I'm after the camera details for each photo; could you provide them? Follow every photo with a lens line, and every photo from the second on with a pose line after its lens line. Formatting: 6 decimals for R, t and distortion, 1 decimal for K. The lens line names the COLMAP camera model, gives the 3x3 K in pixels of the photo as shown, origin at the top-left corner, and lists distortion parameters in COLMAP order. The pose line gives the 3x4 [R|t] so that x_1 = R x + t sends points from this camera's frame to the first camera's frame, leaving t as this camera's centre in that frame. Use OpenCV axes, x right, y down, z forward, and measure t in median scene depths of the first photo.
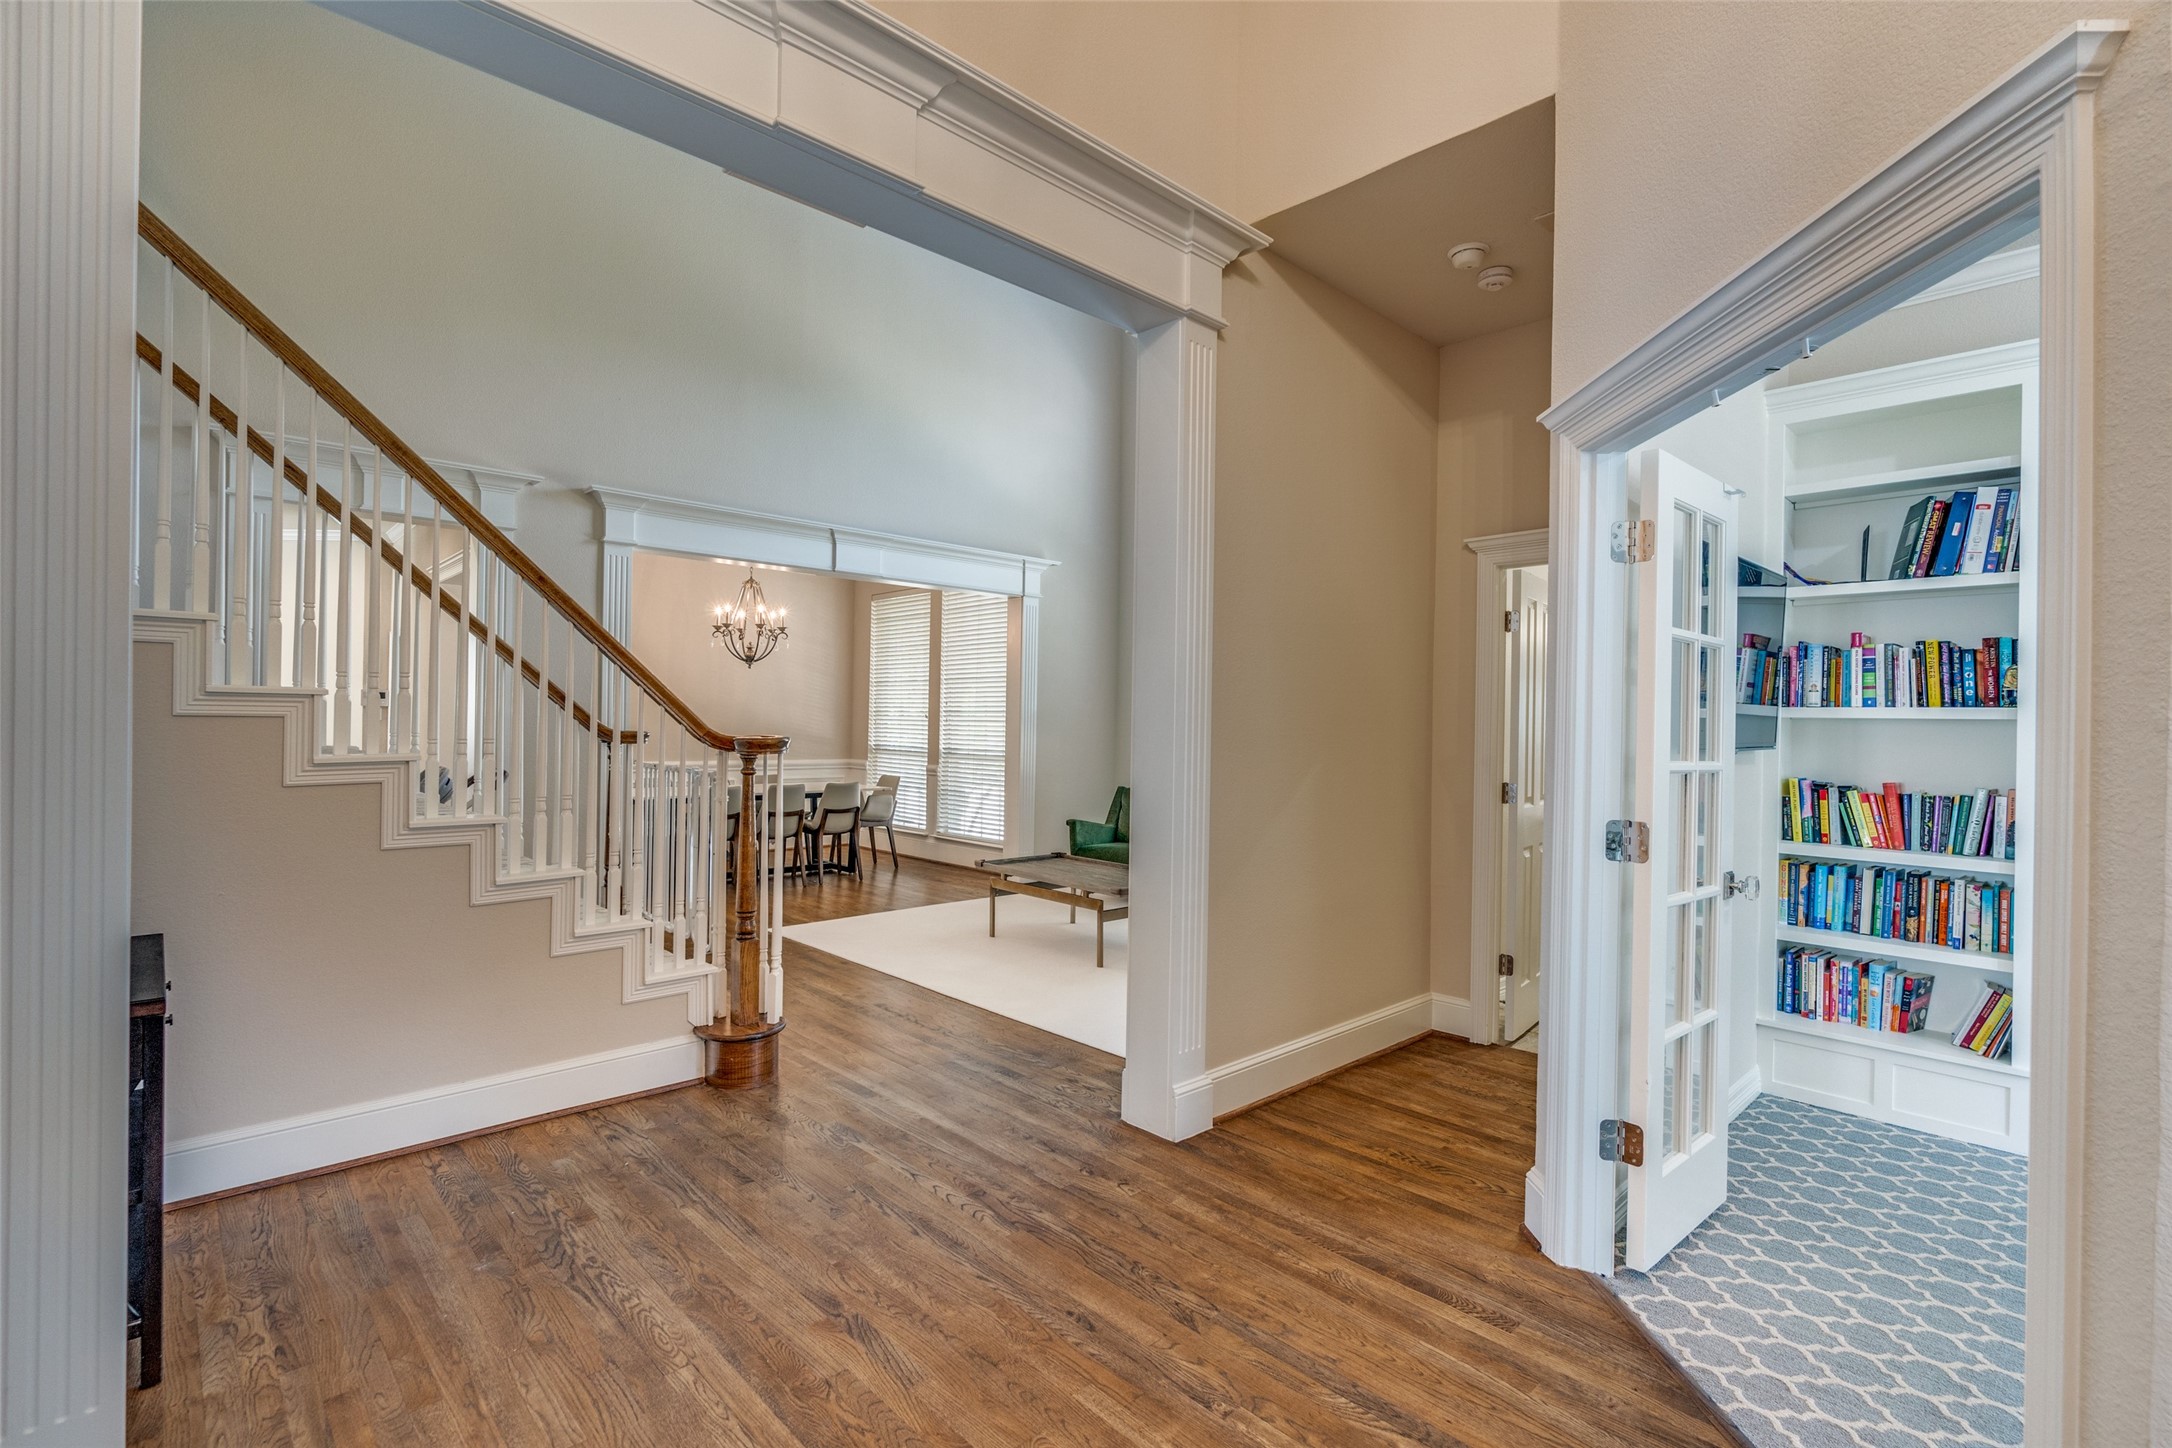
lens RADIAL K [[993.1, 0, 1080.6], [0, 993.1, 723.5], [0, 0, 1]] dist [-0.000477, -0.001121]
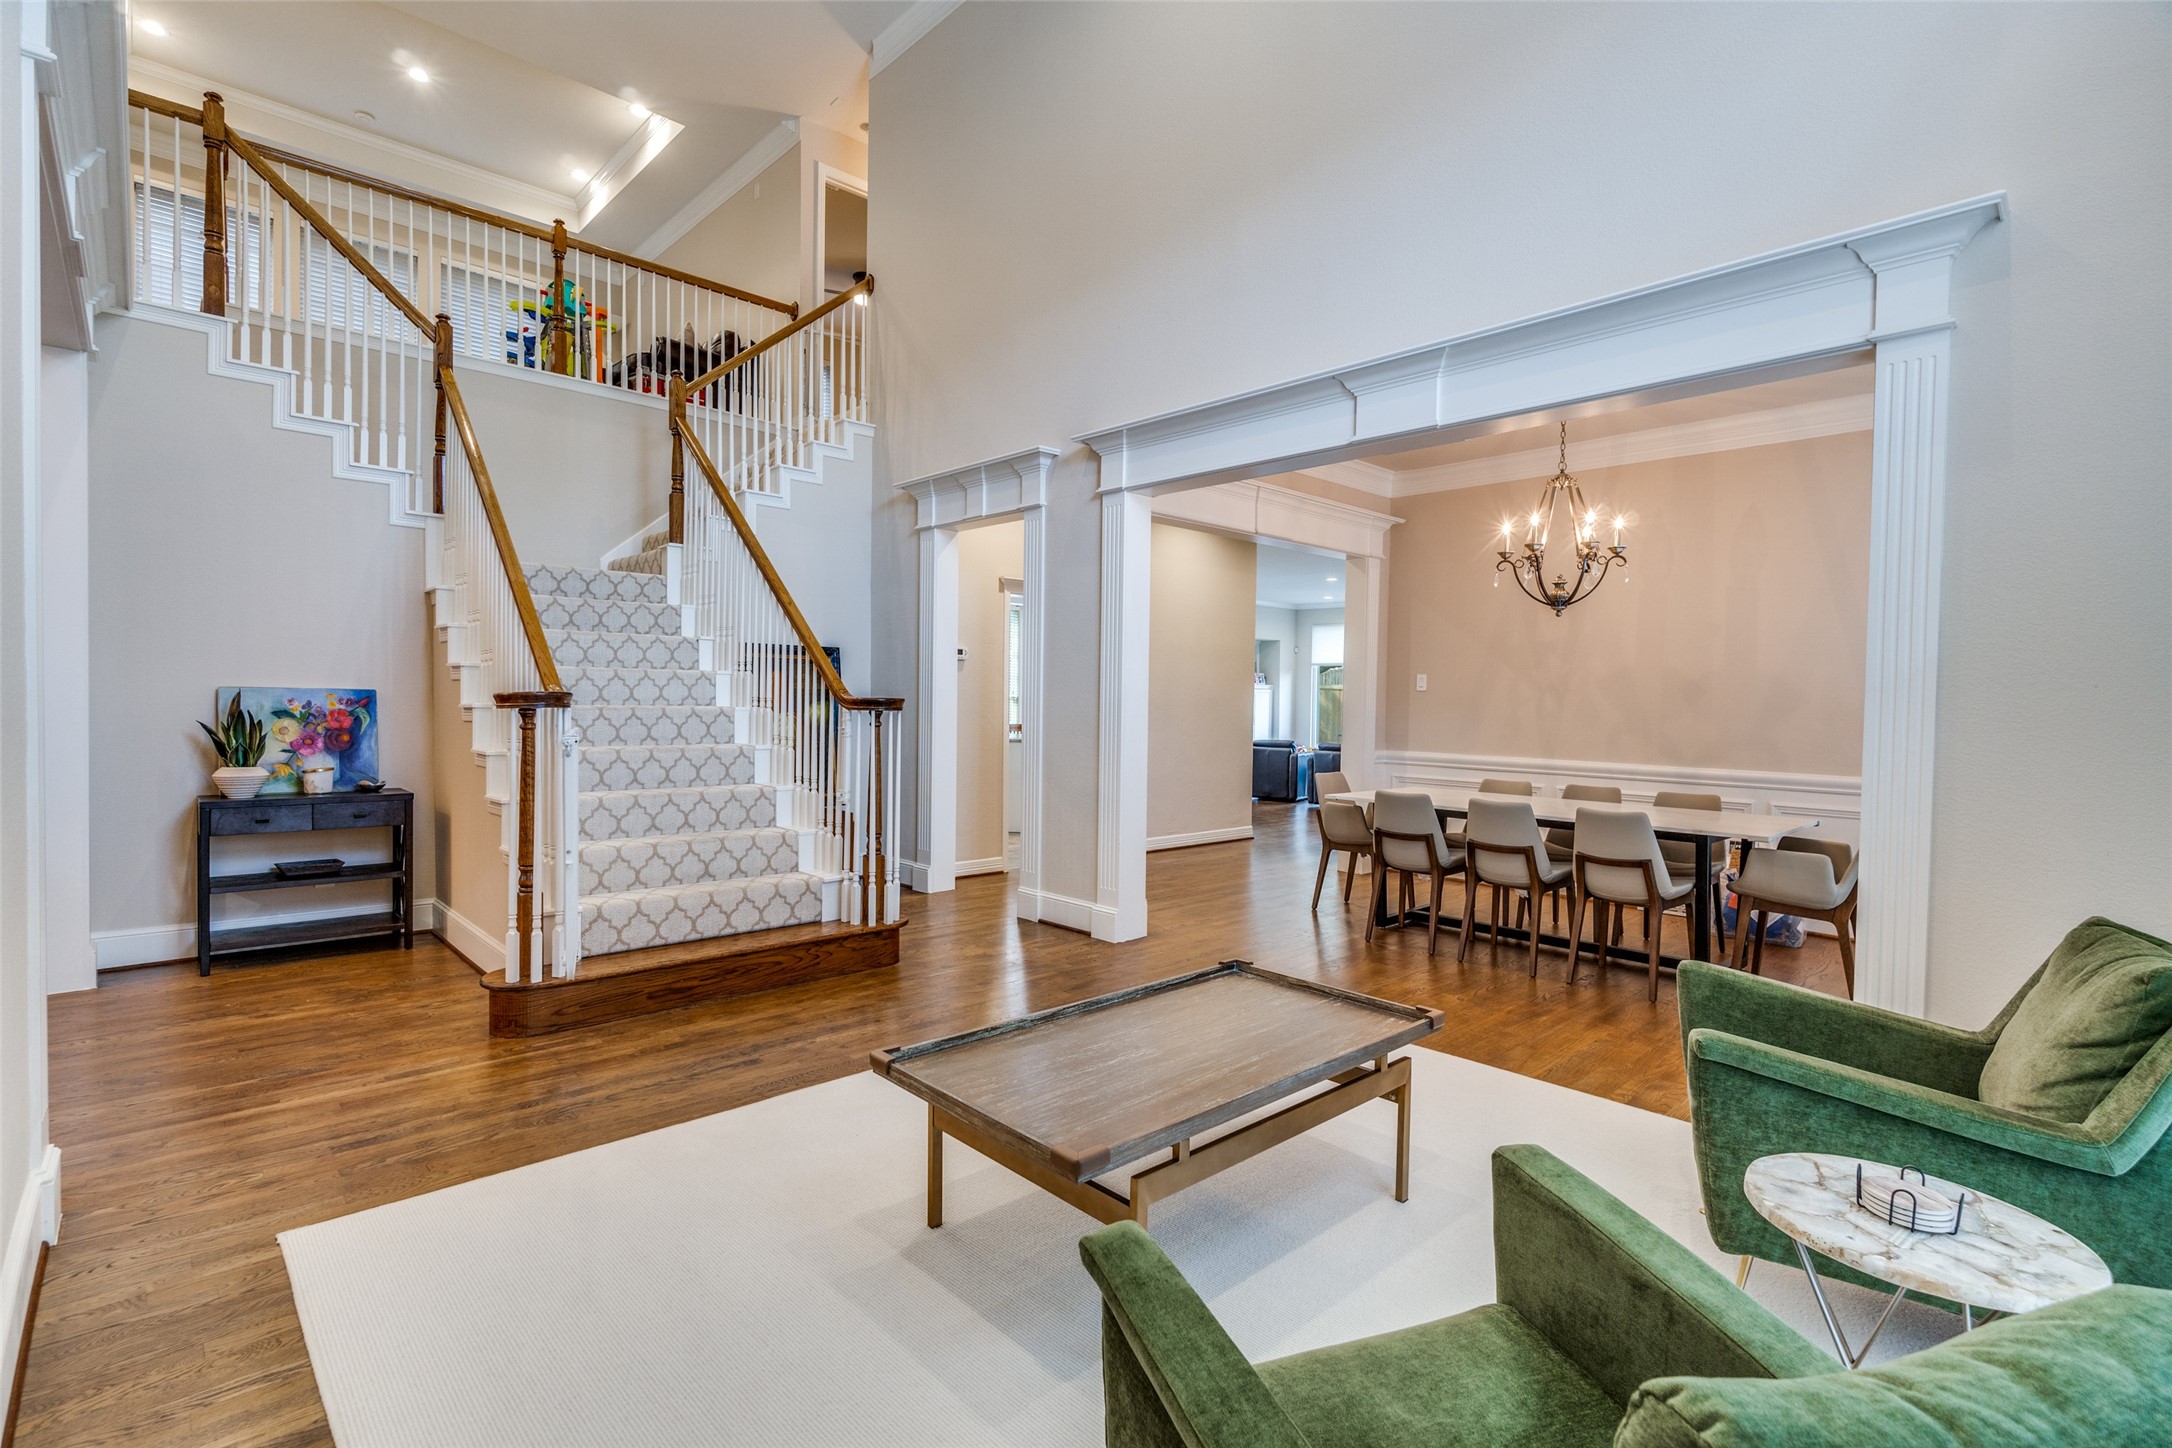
lens RADIAL K [[993.1, 0, 1073.0], [0, 993.1, 718.7], [0, 0, 1]] dist [-0.000477, -0.001121]
pose [[-0.004112, -0.001161, -0.999991, 0.288851], [-0.015578, 0.999878, -0.001097, 0.014717], [0.999870, 0.015574, -0.004130, 0.669801]]
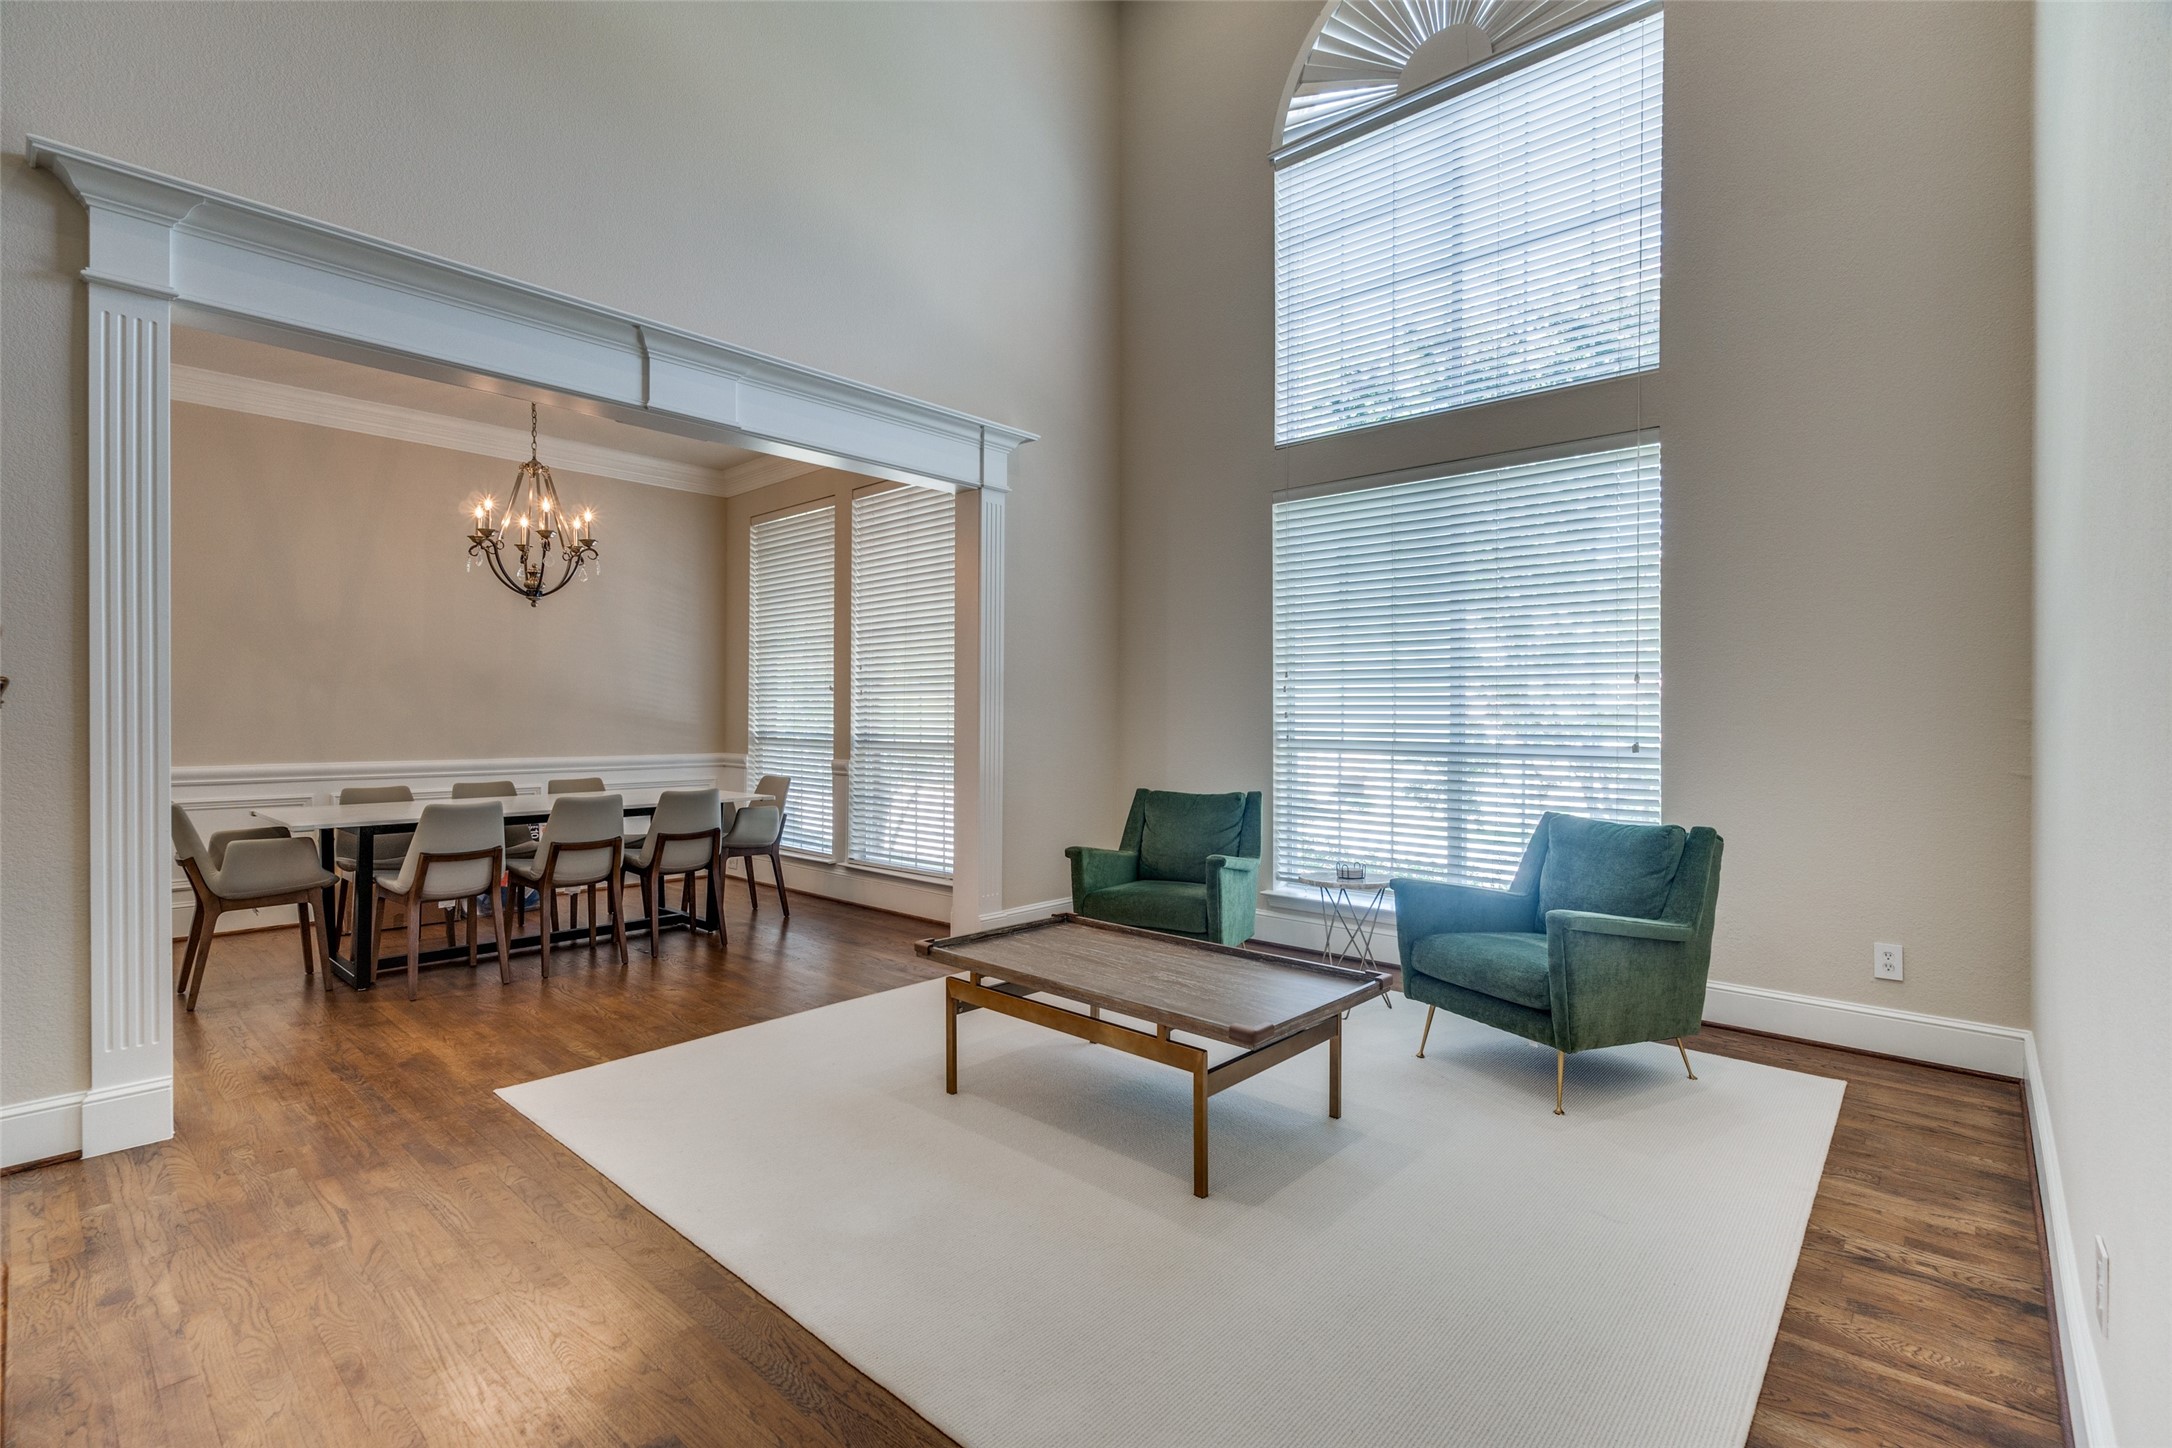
lens RADIAL K [[993.1, 0, 1080.6], [0, 993.1, 719.6], [0, 0, 1]] dist [-0.000477, -0.001121]
pose [[0.996685, -0.012266, 0.080432, -0.044997], [0.011774, 0.999909, 0.006586, 0.013550], [-0.080506, -0.005618, 0.996738, 0.348665]]
